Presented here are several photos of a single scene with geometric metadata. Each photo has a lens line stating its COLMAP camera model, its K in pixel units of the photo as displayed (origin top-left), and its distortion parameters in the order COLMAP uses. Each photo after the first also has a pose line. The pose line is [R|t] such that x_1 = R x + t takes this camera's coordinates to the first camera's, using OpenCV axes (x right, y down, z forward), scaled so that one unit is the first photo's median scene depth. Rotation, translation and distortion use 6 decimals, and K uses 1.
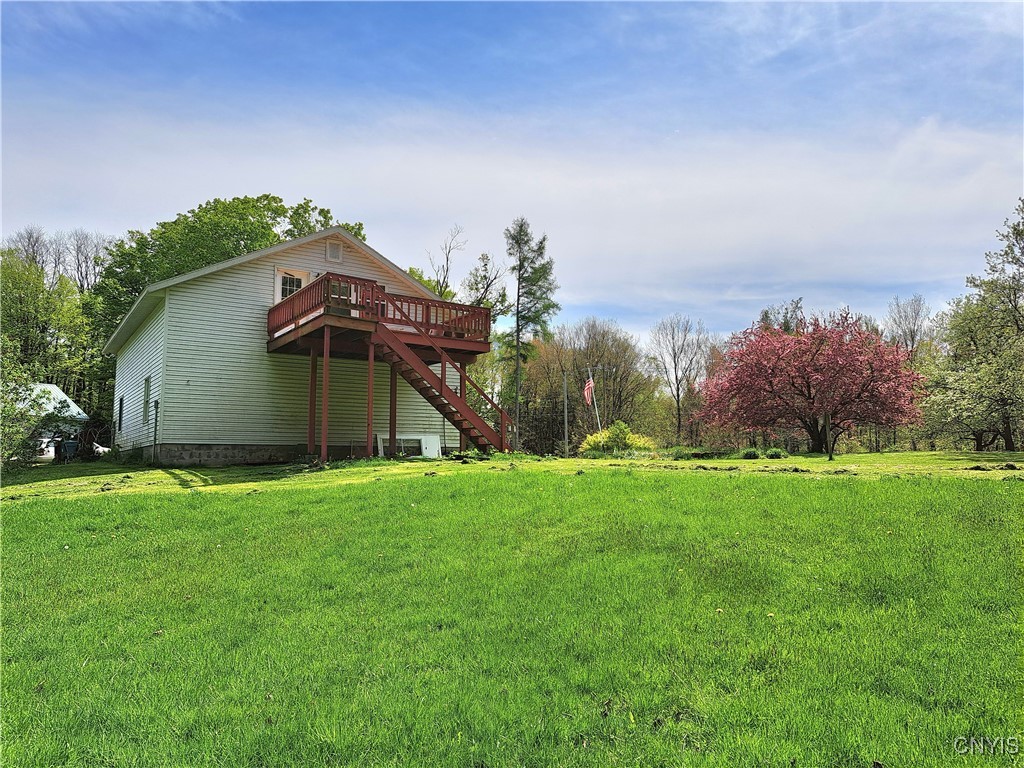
lens RADIAL K [[739.3, 0, 512.0], [0, 739.3, 384.0], [0, 0, 1]] dist [0.083914, -0.111931]
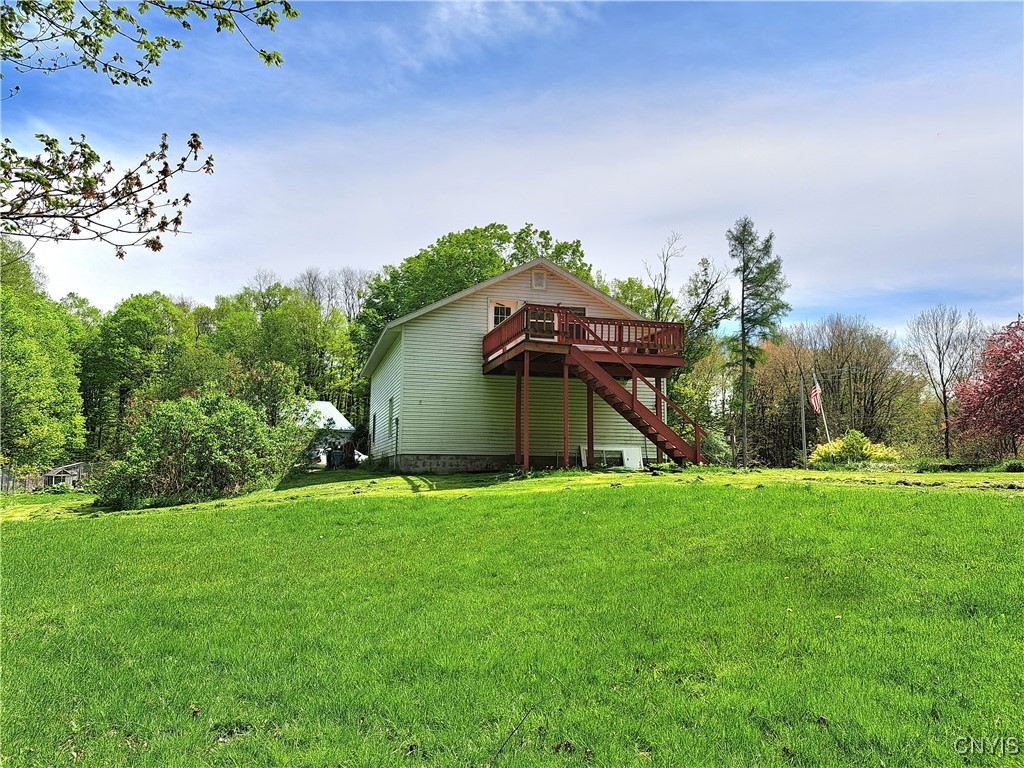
lens RADIAL K [[800.5, 0, 511.5], [0, 800.5, 370.3], [0, 0, 1]] dist [0.120897, -0.243716]
pose [[0.941109, -0.030444, -0.336730, 0.085856], [0.025995, 0.999505, -0.017714, -0.017213], [0.337102, 0.007918, 0.941435, -0.095820]]
